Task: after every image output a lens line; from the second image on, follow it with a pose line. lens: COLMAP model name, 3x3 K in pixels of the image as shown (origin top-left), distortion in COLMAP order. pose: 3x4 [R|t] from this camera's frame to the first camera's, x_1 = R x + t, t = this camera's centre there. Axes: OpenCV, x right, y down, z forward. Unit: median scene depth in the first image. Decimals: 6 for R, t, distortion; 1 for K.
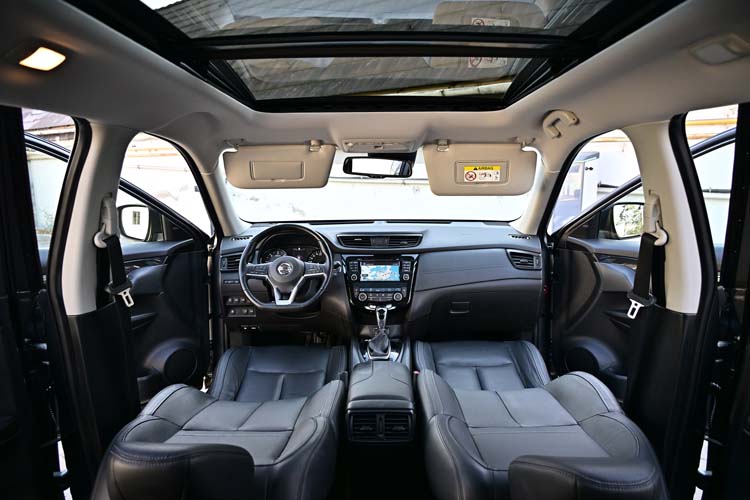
lens RADIAL K [[485.6, 0, 375.0], [0, 485.6, 250.0], [0, 0, 1]] dist [-0.006958, 0.004244]
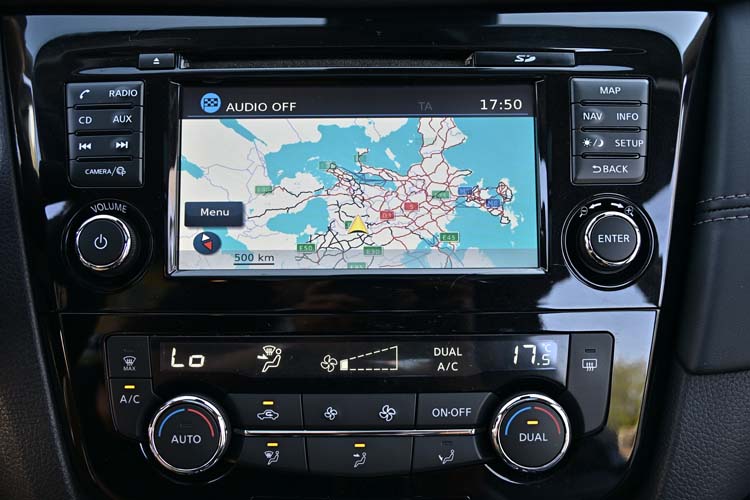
lens RADIAL K [[853.6, 0, 375.0], [0, 853.6, 250.0], [0, 0, 1]] dist [0.005371, -0.000265]
pose [[0.999901, -0.004997, 0.013182, 0.011572], [0.001722, 0.971370, 0.237564, 0.015646], [-0.013991, -0.237518, 0.971282, 0.819025]]
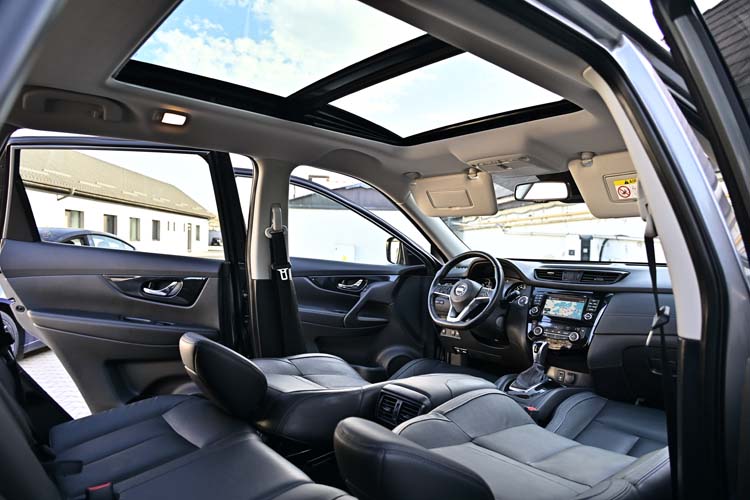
lens RADIAL K [[485.6, 0, 375.0], [0, 485.6, 250.0], [0, 0, 1]] dist [-0.006958, 0.004244]
pose [[0.660199, 0.023088, -0.750736, 0.460315], [-0.140127, 0.985764, -0.092913, 0.072476], [0.737904, 0.166540, 0.654036, 0.123765]]
